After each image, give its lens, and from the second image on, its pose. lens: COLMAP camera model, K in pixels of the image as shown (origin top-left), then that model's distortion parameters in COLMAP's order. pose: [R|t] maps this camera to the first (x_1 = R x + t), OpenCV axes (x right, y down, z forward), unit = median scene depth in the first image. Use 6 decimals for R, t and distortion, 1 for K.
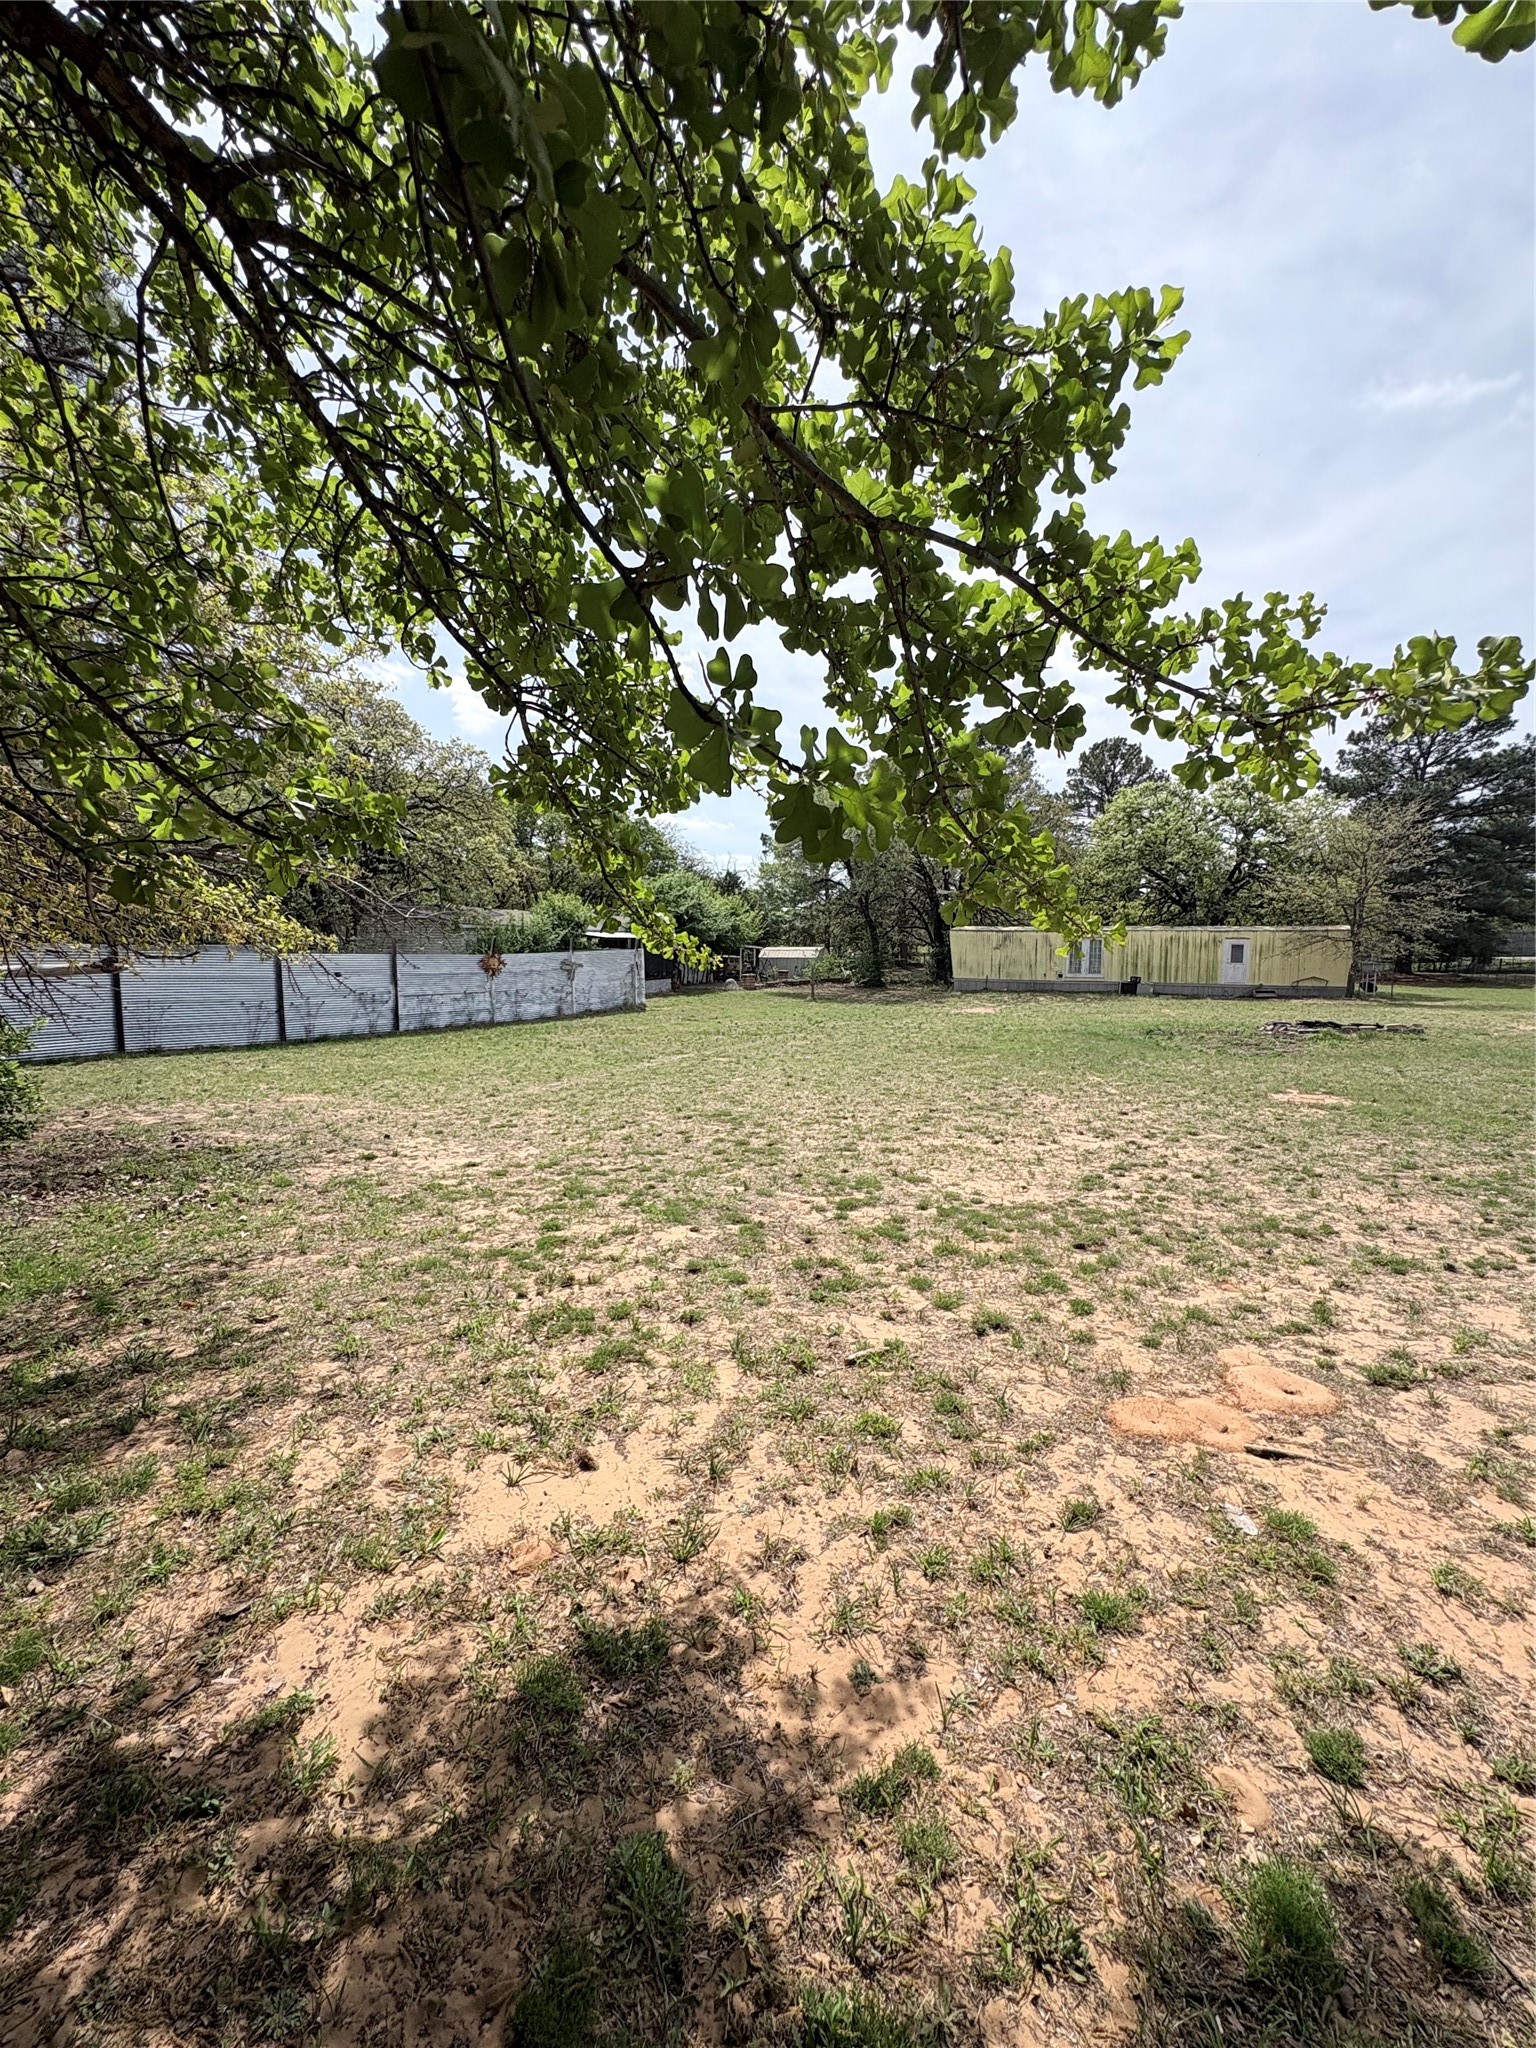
lens RADIAL K [[815.5, 0, 763.9], [0, 815.5, 1027.1], [0, 0, 1]] dist [0.000215, 0.000360]
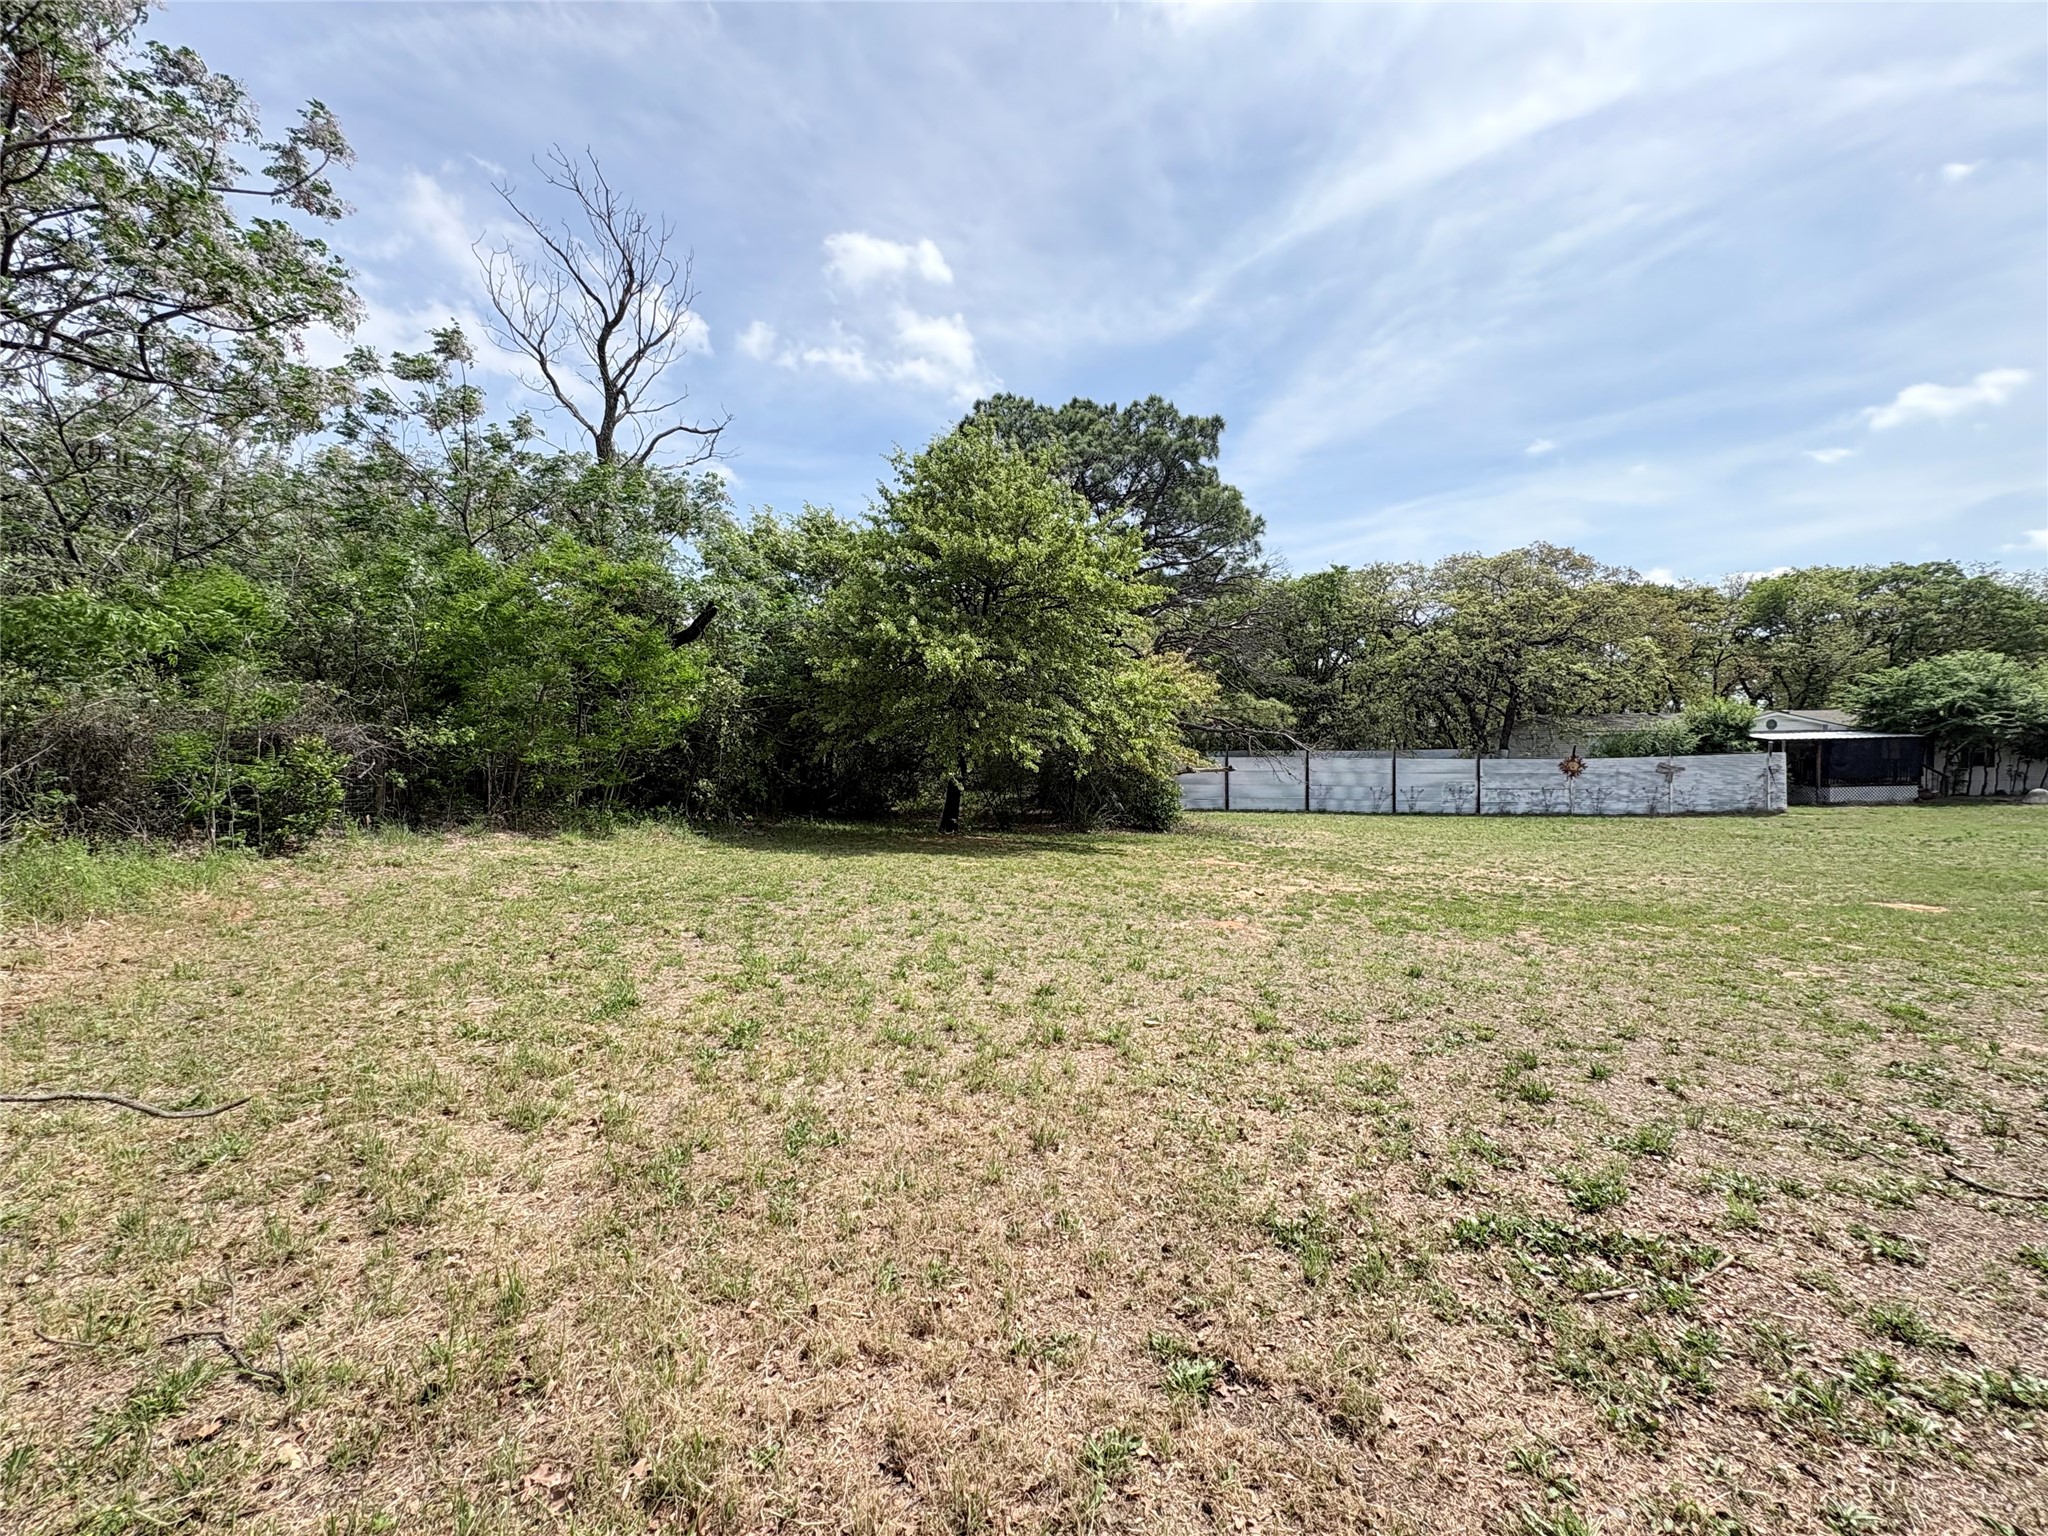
lens RADIAL K [[815.5, 0, 1025.7], [0, 815.5, 770.3], [0, 0, 1]] dist [0.000215, 0.000360]
pose [[0.365217, 0.021231, -0.930680, 0.462281], [-0.077347, 0.996975, -0.007610, 0.001891], [0.927704, 0.074765, 0.365754, -0.202092]]
